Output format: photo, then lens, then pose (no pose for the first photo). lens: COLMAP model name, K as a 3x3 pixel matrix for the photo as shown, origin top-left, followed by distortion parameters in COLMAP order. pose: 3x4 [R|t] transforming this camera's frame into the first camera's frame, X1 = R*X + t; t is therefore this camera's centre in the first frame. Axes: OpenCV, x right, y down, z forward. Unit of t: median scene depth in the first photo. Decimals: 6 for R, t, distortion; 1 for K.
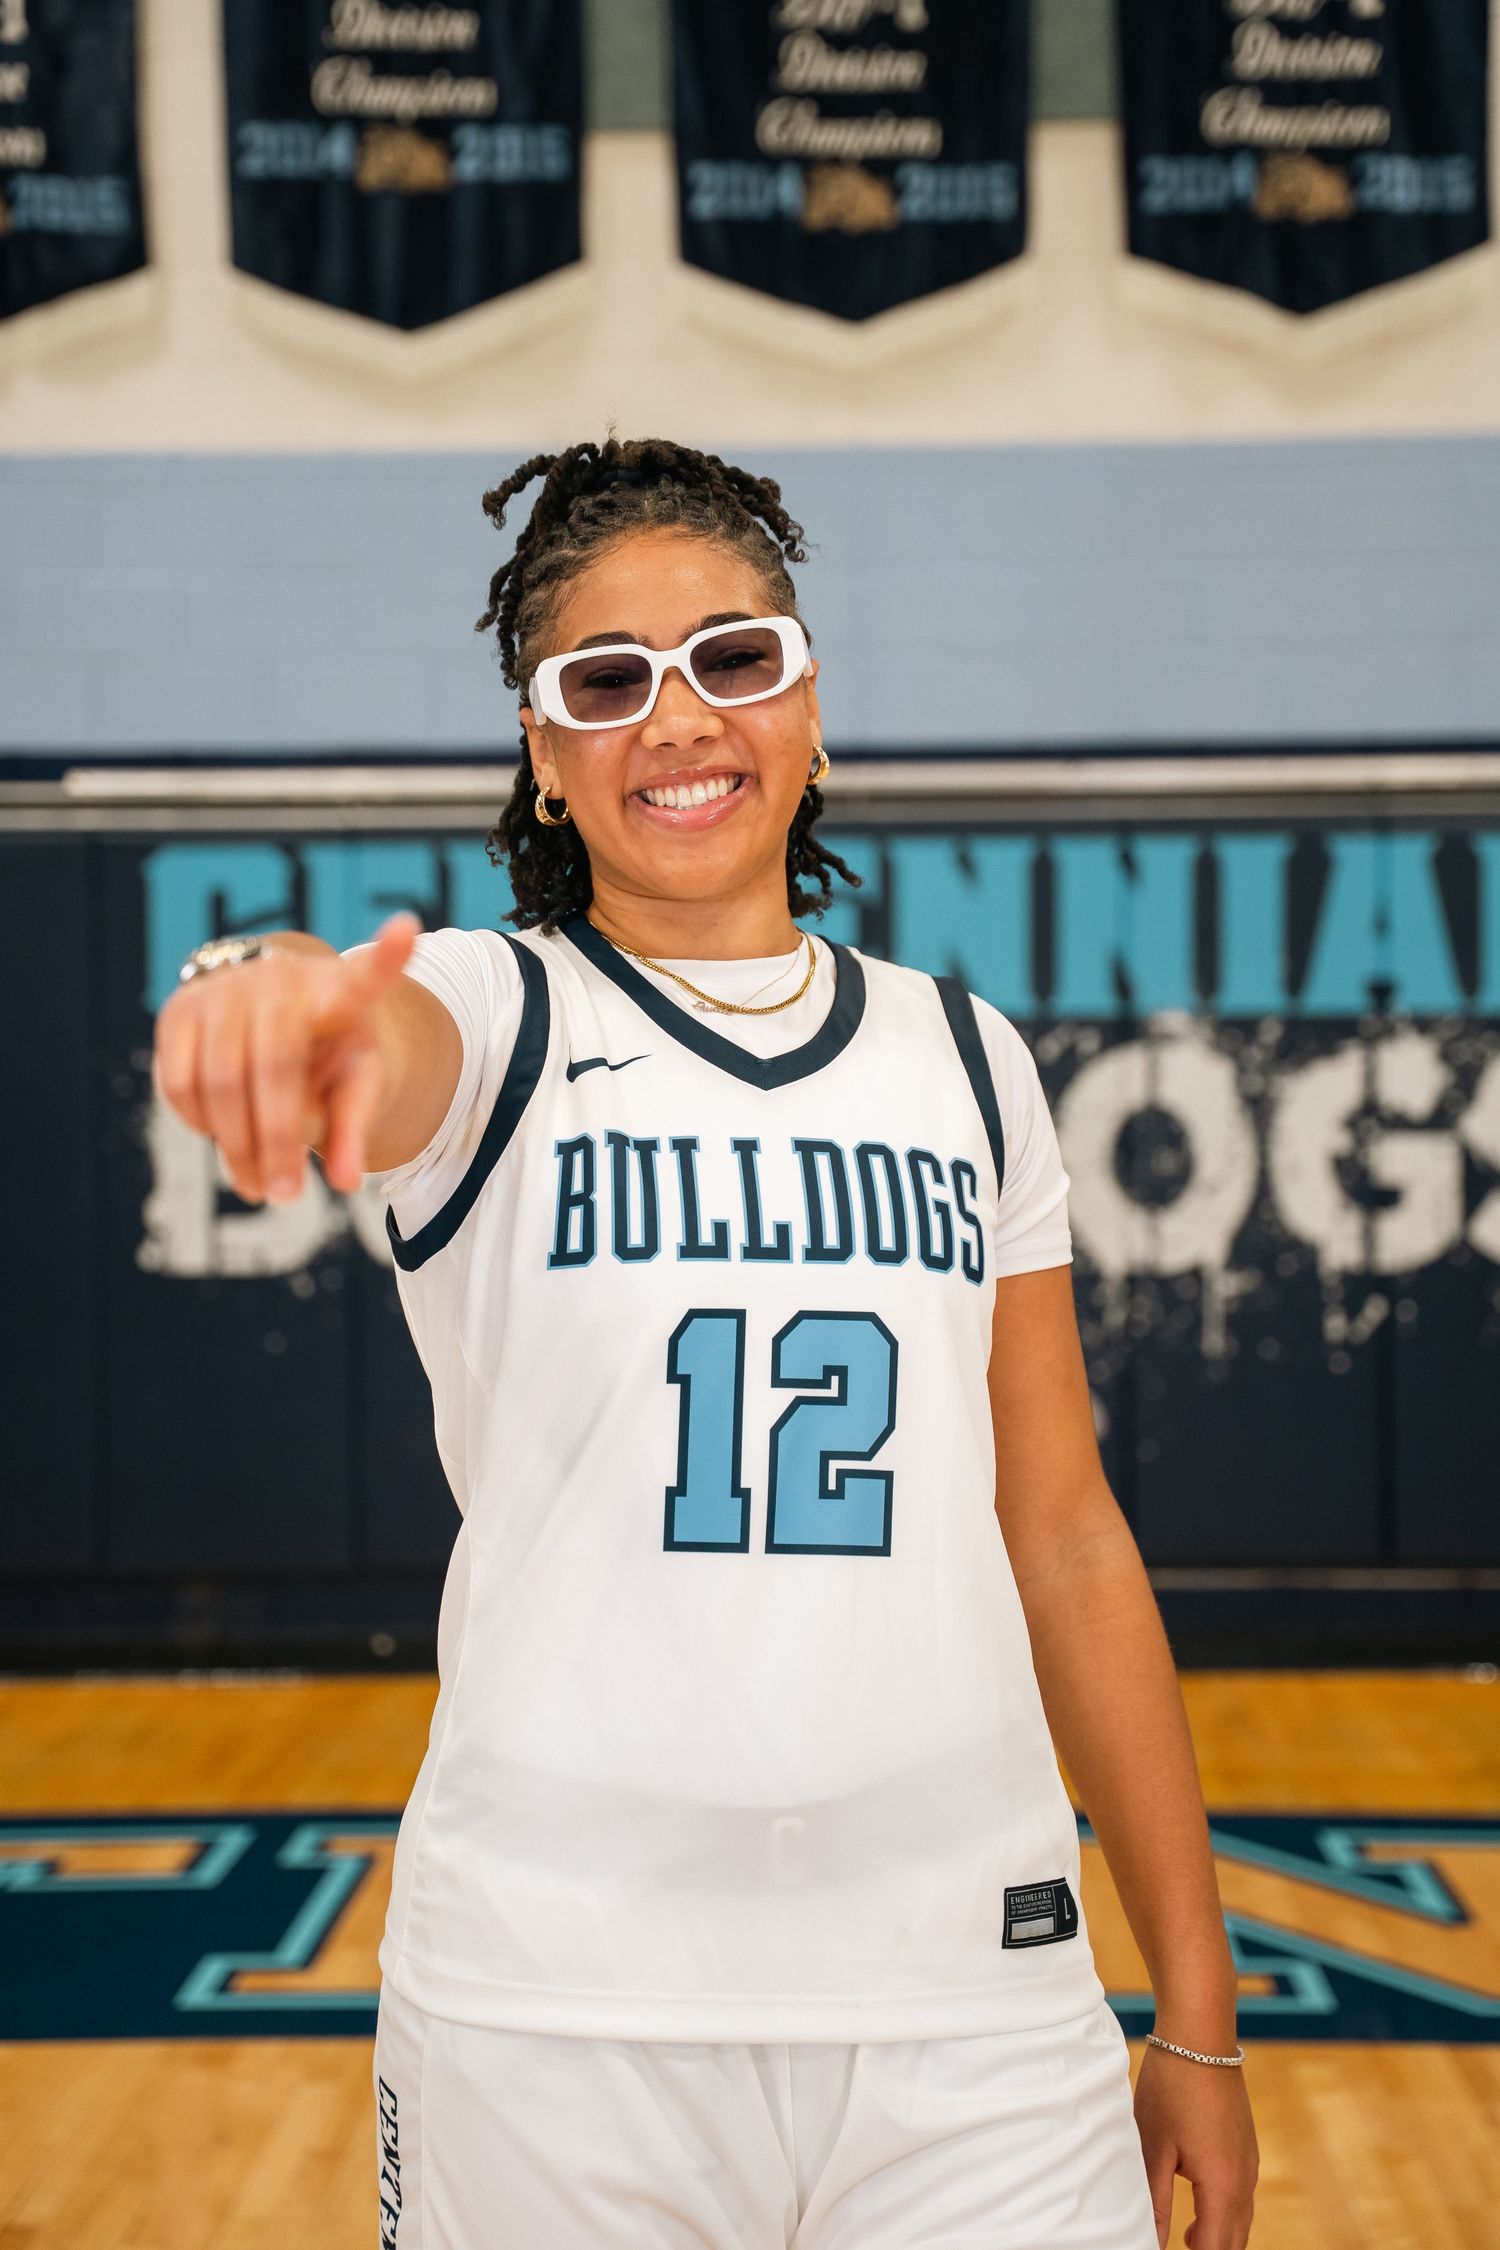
lens RADIAL K [[3367.6, 0, 761.5], [0, 3367.6, 1098.6], [0, 0, 1]] dist [0.130647, 0.136257]
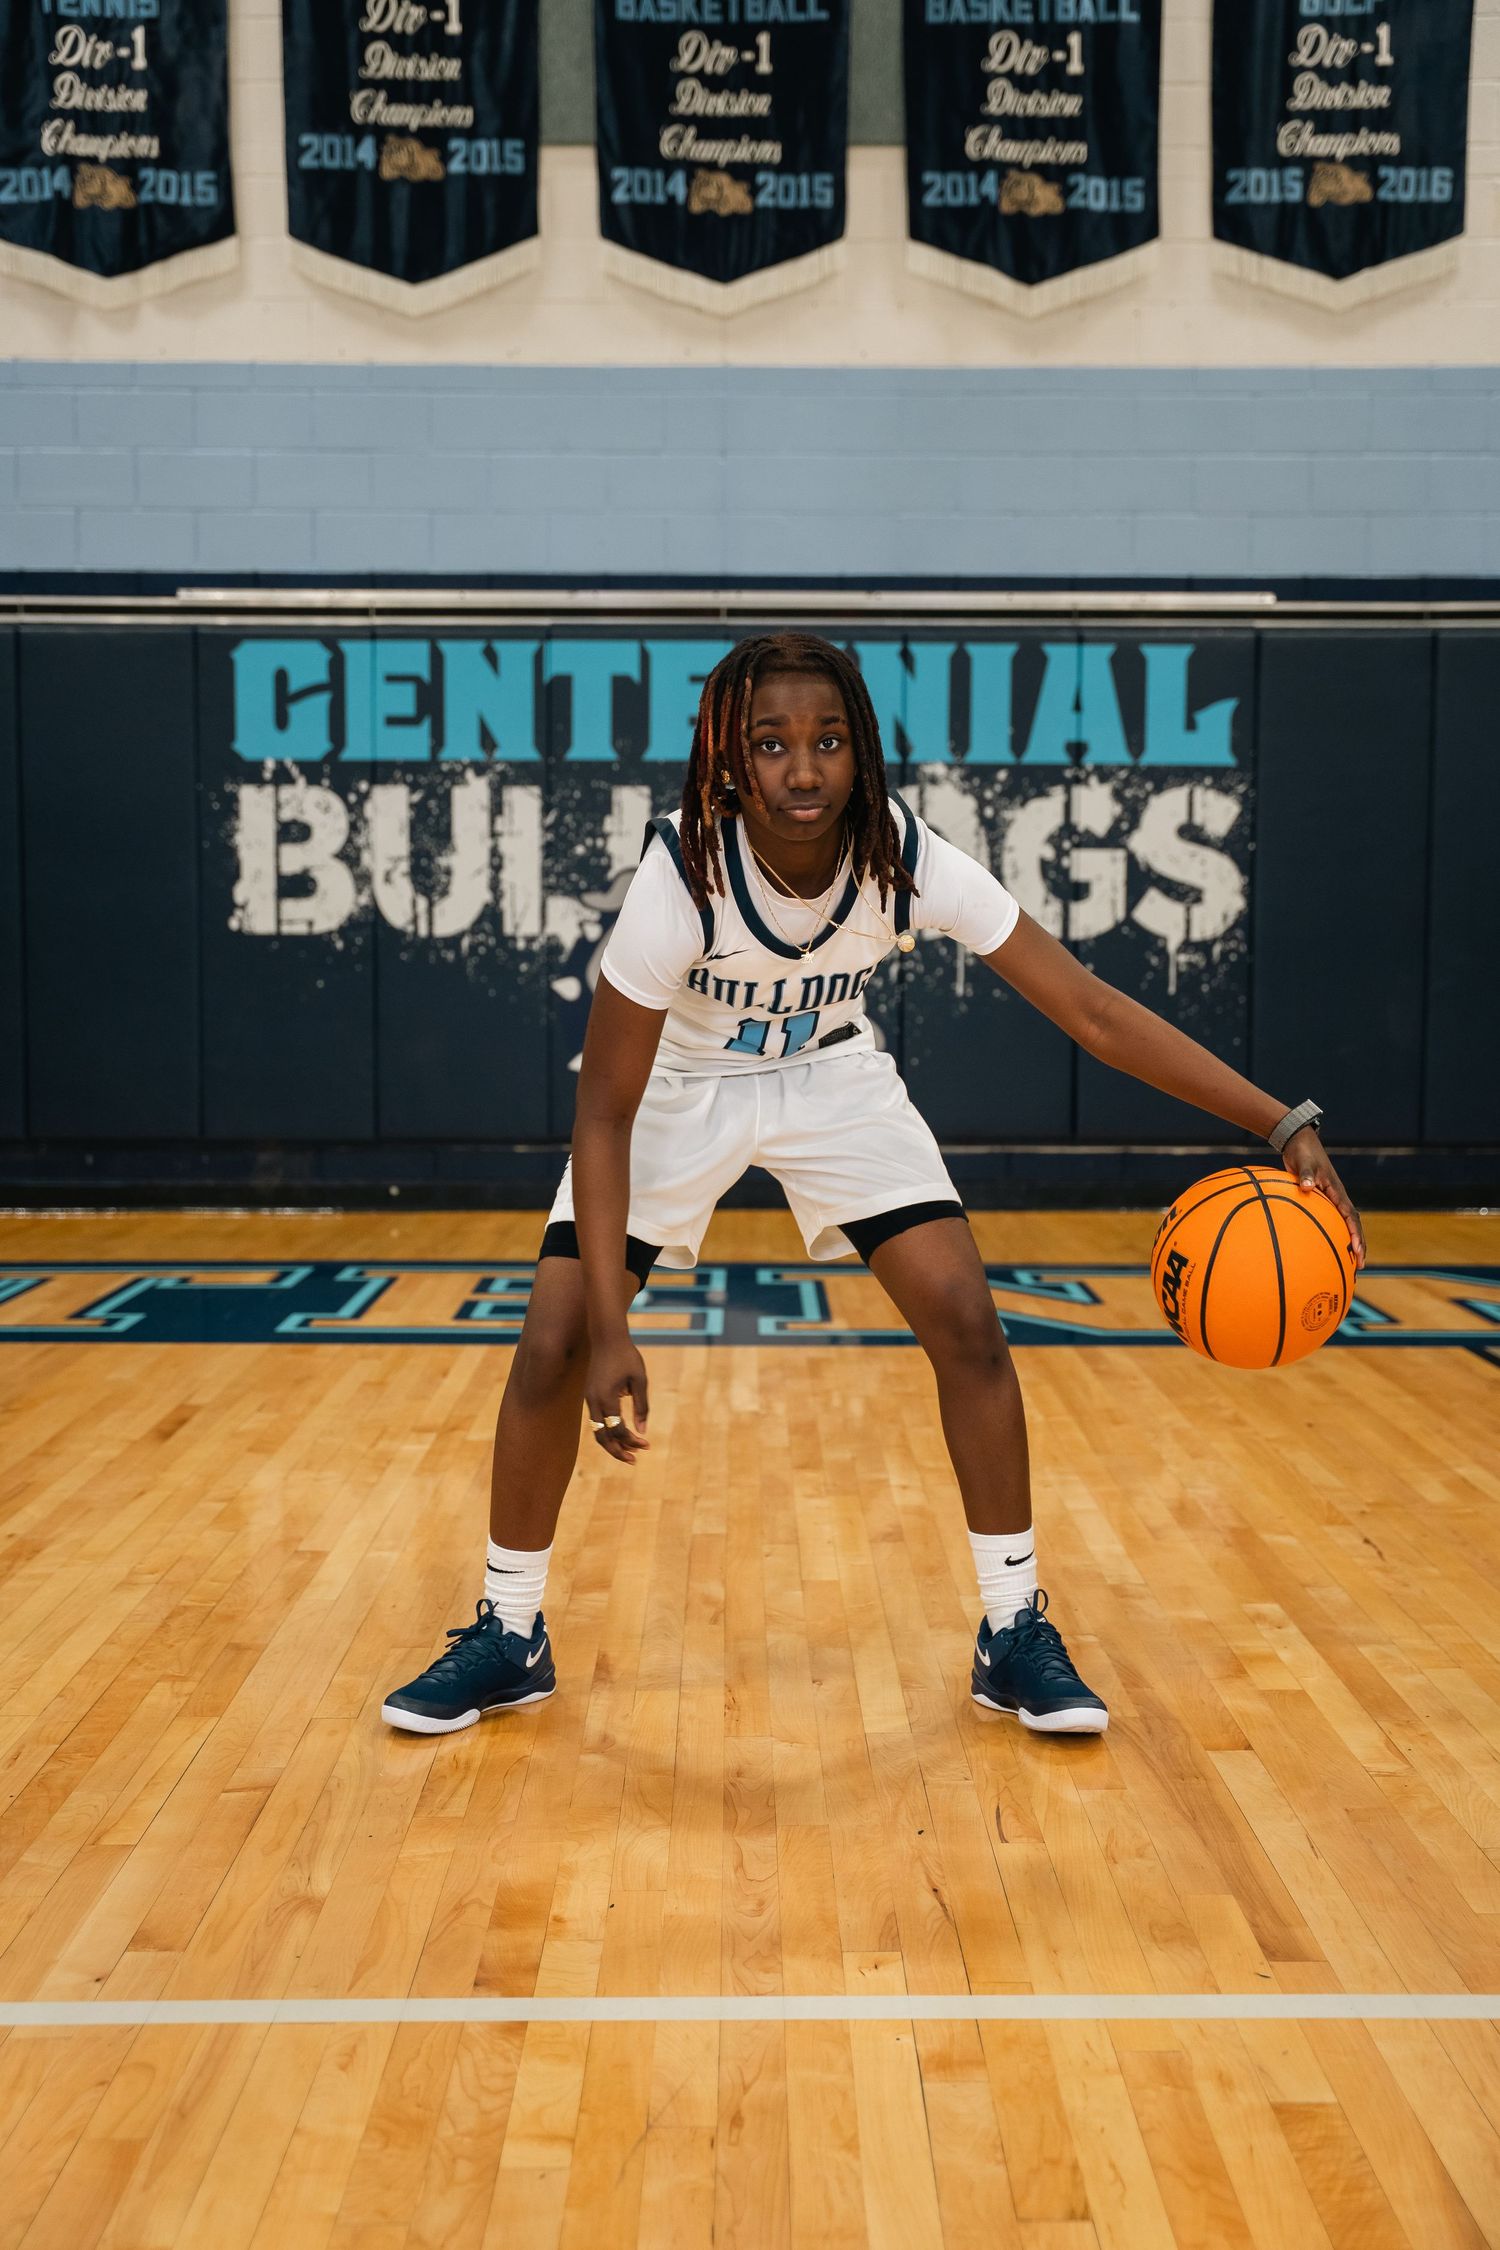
lens RADIAL K [[2535.6, 0, 750.0], [0, 2535.6, 1125.0], [0, 0, 1]] dist [-0.018845, 0.240868]
pose [[0.999318, 0.008334, 0.035979, 0.002818], [-0.010698, 0.997761, 0.066024, 0.059677], [-0.035348, -0.066364, 0.997169, -0.105238]]
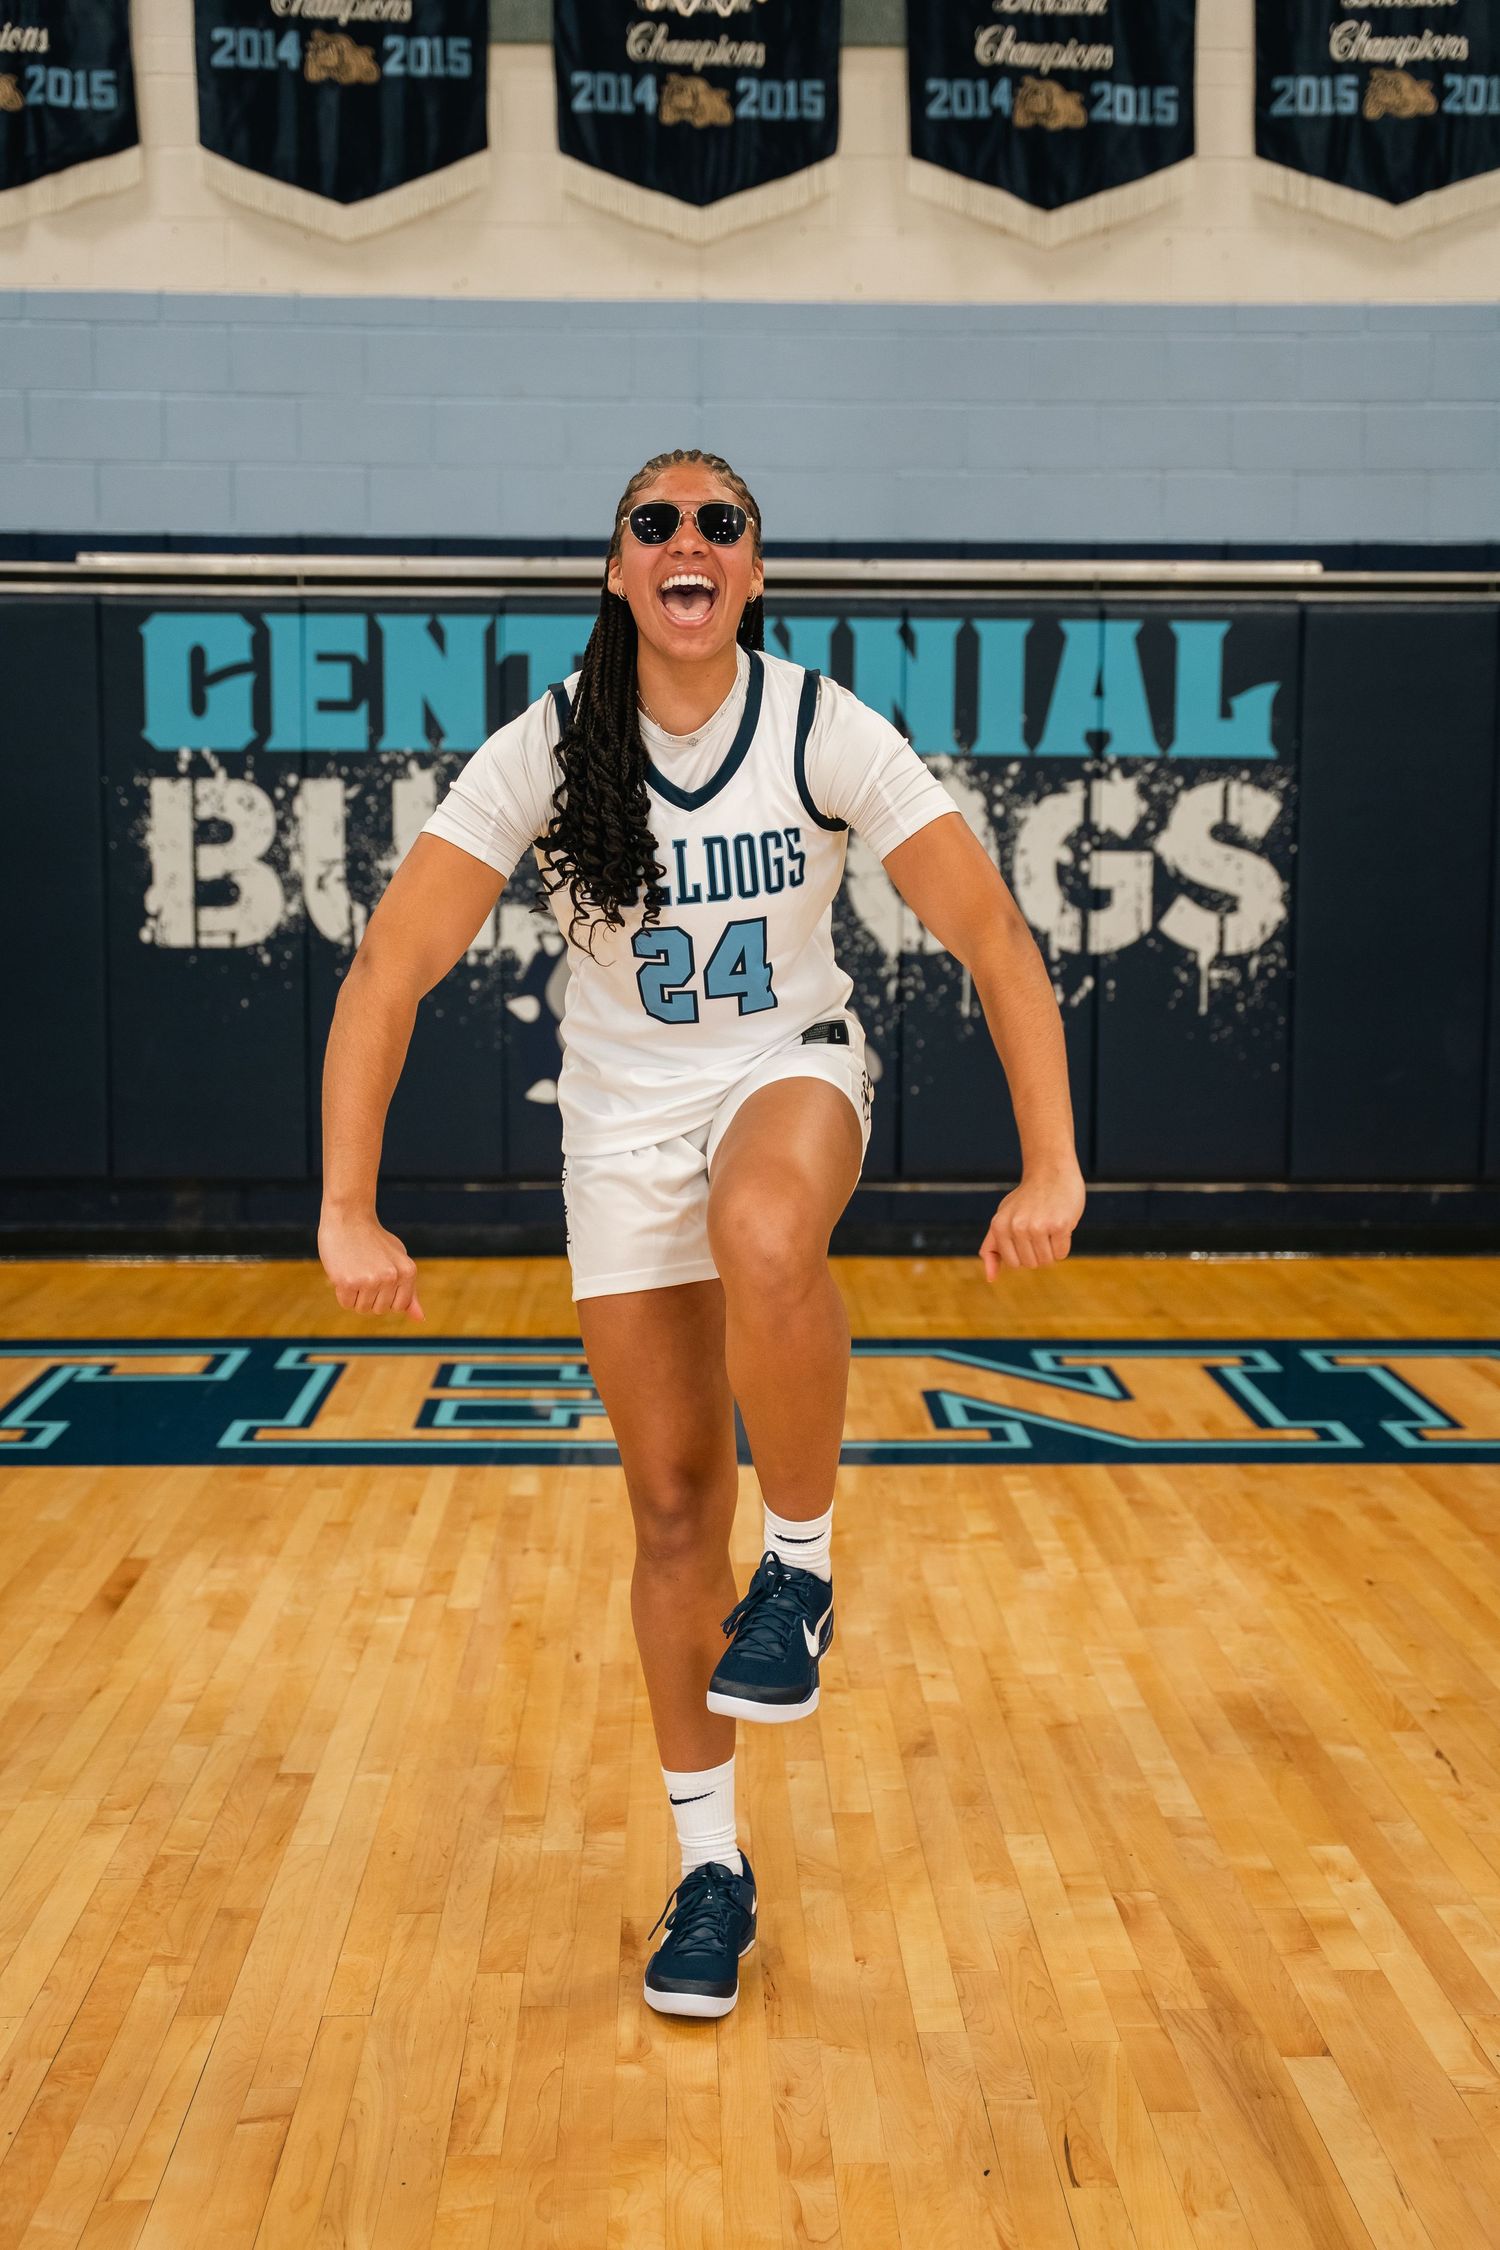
lens RADIAL K [[2914.9, 0, 763.1], [0, 2914.9, 1138.1], [0, 0, 1]] dist [0.023466, 0.267091]
pose [[0.998229, 0.005490, 0.059239, -0.011909], [-0.011362, 0.994997, 0.099252, 0.010819], [-0.058397, -0.099749, 0.993297, -0.127857]]
